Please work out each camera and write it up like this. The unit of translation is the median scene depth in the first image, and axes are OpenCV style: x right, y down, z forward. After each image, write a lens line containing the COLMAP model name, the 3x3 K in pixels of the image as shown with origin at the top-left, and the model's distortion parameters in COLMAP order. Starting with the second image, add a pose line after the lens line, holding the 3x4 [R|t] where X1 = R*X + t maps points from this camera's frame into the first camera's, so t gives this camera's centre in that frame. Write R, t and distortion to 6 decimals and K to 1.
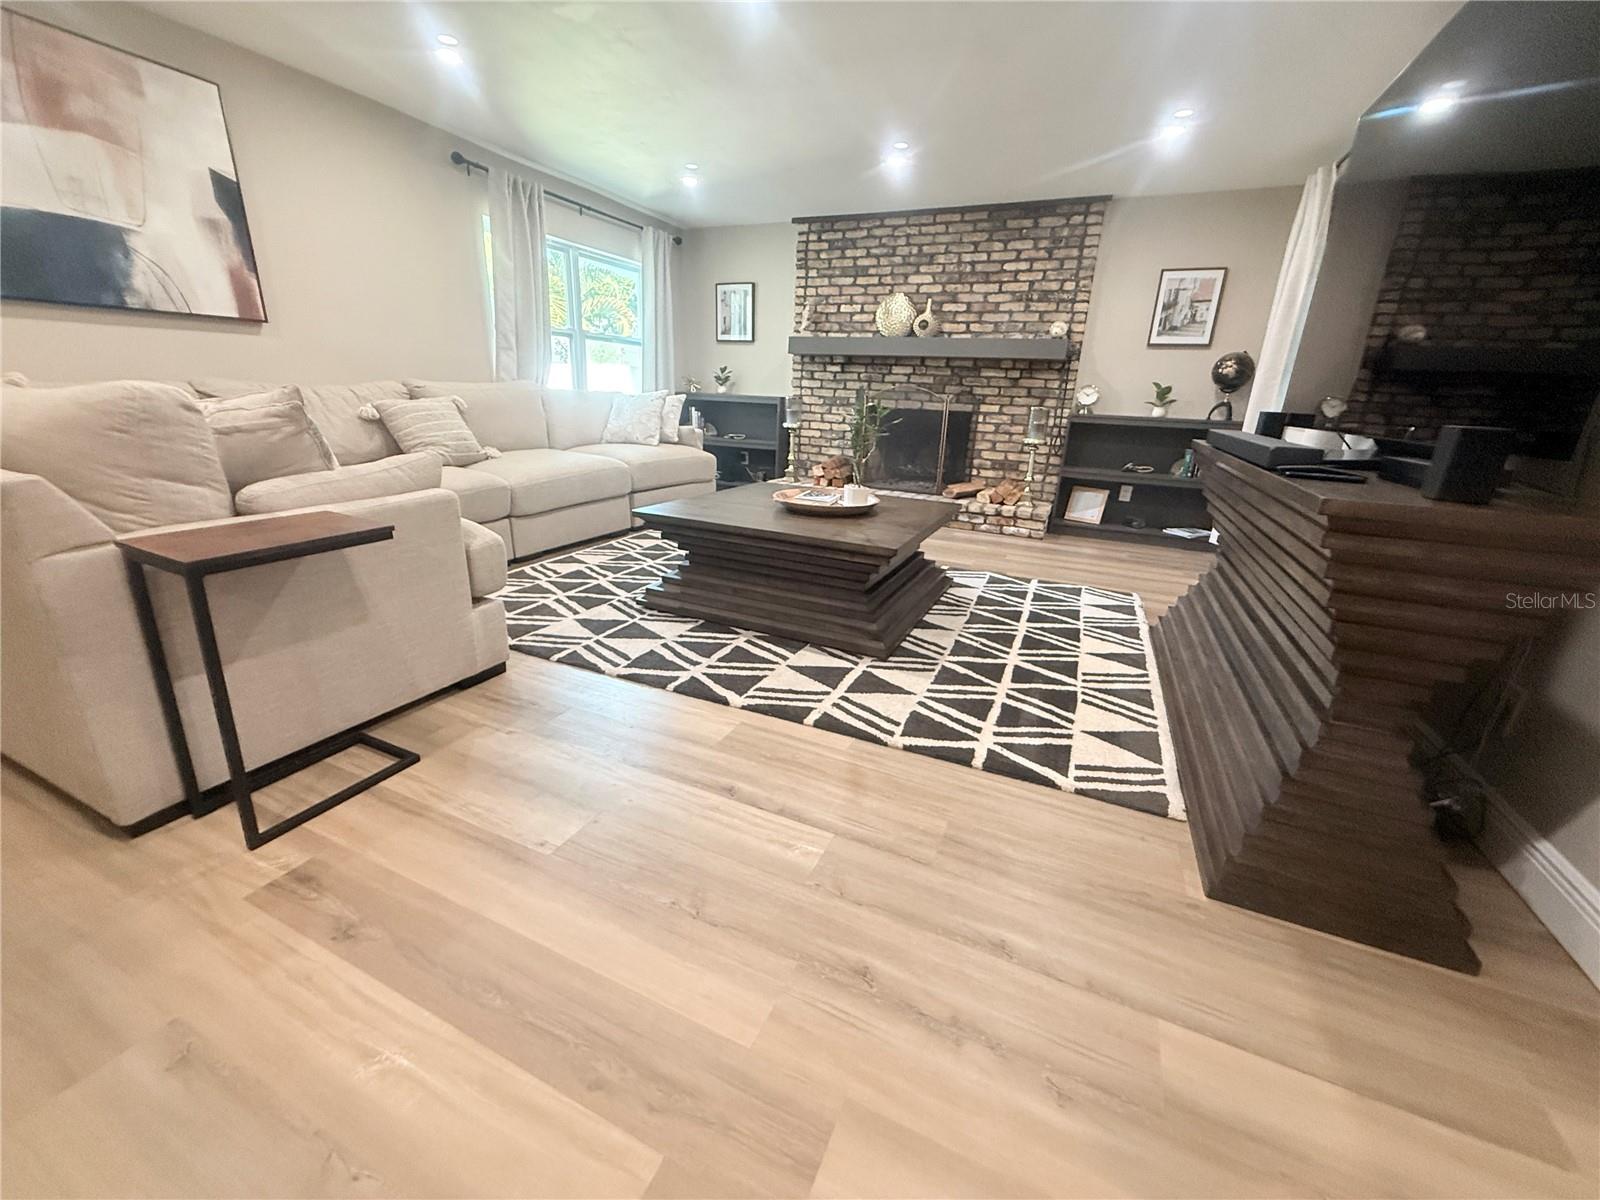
lens RADIAL K [[637.5, 0, 798.3], [0, 637.5, 598.2], [0, 0, 1]] dist [0.001377, -0.000503]
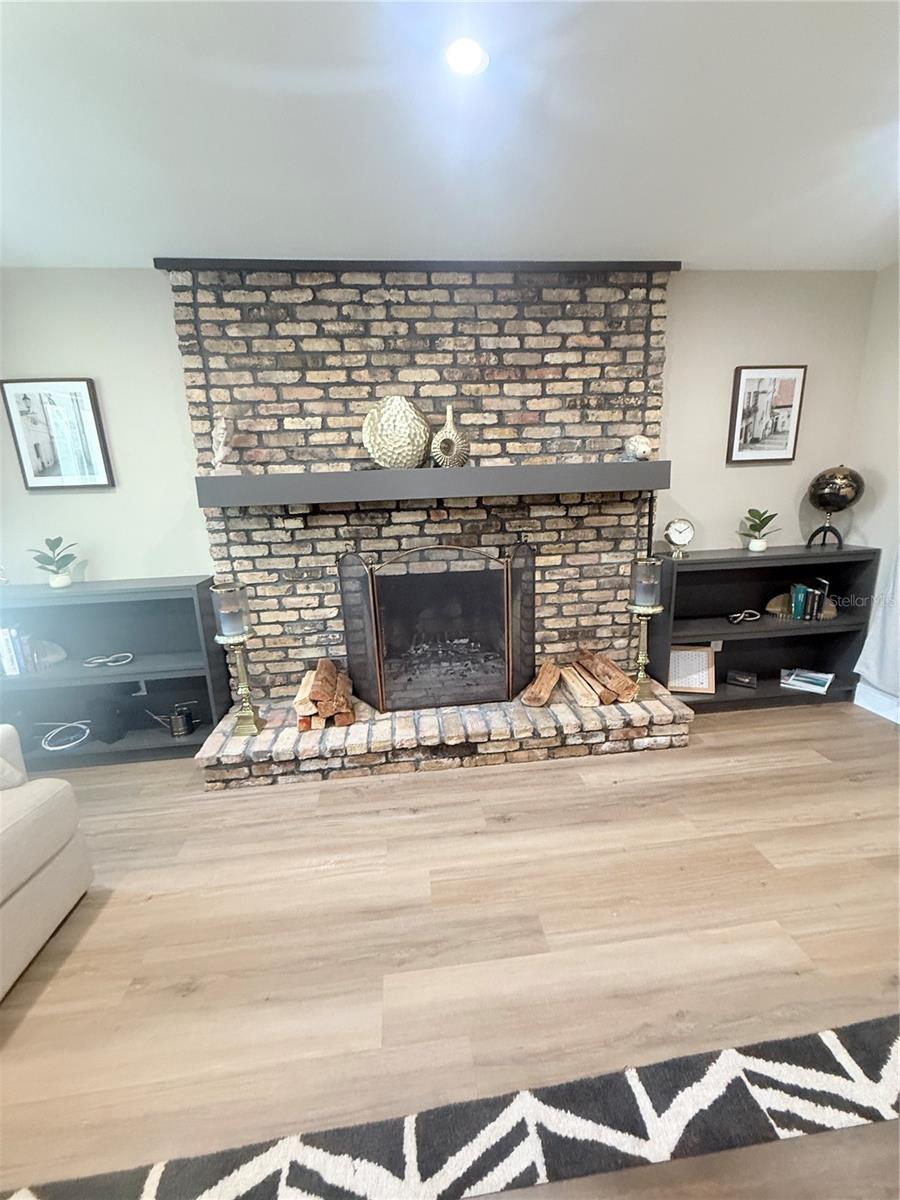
lens RADIAL K [[478.1, 0, 452.8], [0, 478.1, 596.8], [0, 0, 1]] dist [0.001377, -0.000503]
pose [[0.854422, -0.189846, 0.483654, -0.044924], [0.229321, 0.973075, -0.023163, -0.278012], [-0.466235, 0.130703, 0.874952, 0.617465]]
